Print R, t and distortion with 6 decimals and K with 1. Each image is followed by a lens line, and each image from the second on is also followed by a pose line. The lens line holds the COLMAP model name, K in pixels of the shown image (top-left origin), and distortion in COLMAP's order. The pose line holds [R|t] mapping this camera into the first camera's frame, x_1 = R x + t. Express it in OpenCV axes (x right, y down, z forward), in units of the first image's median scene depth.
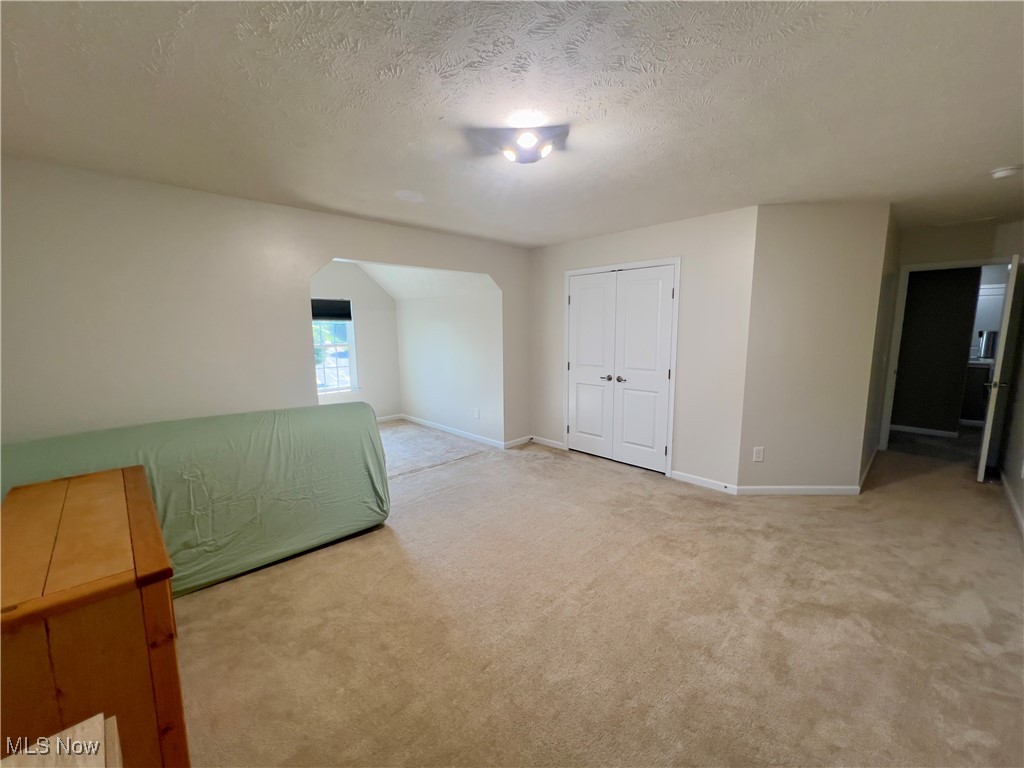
lens RADIAL K [[409.1, 0, 512.0], [0, 409.1, 384.0], [0, 0, 1]] dist [-0.008026, -0.000084]
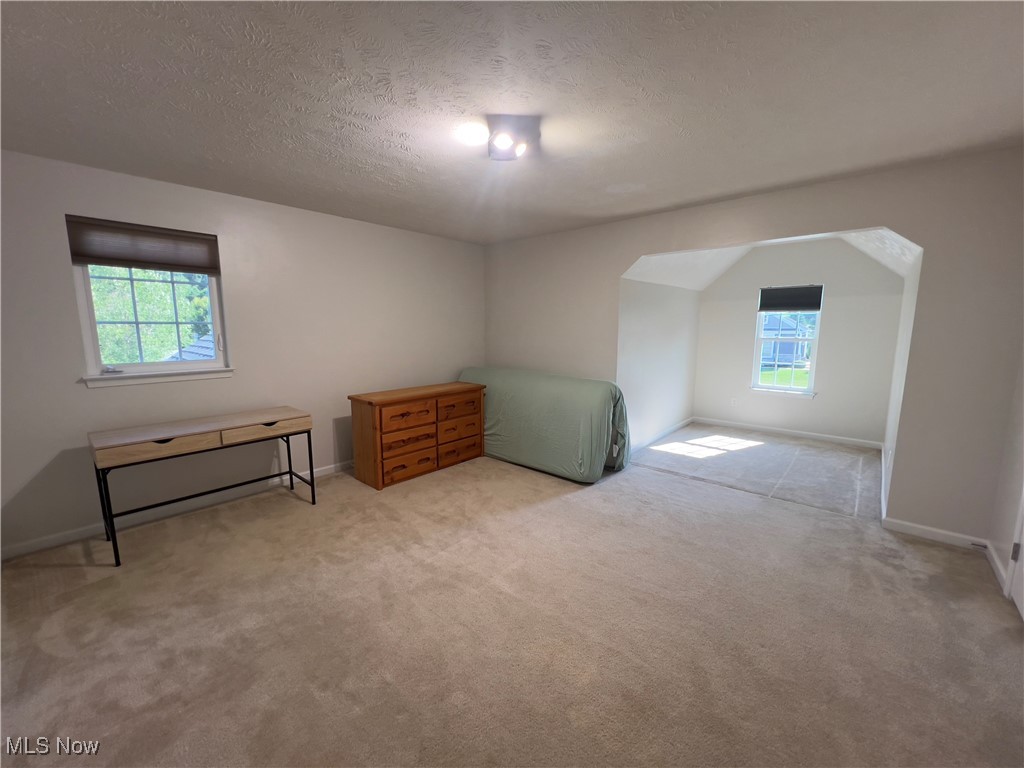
lens RADIAL K [[410.4, 0, 513.0], [0, 410.4, 385.3], [0, 0, 1]] dist [-0.002736, -0.000051]
pose [[0.066729, 0.146682, -0.986930, 0.506149], [-0.143936, 0.980204, 0.135951, -0.039751], [0.987335, 0.132983, 0.086521, 0.443074]]
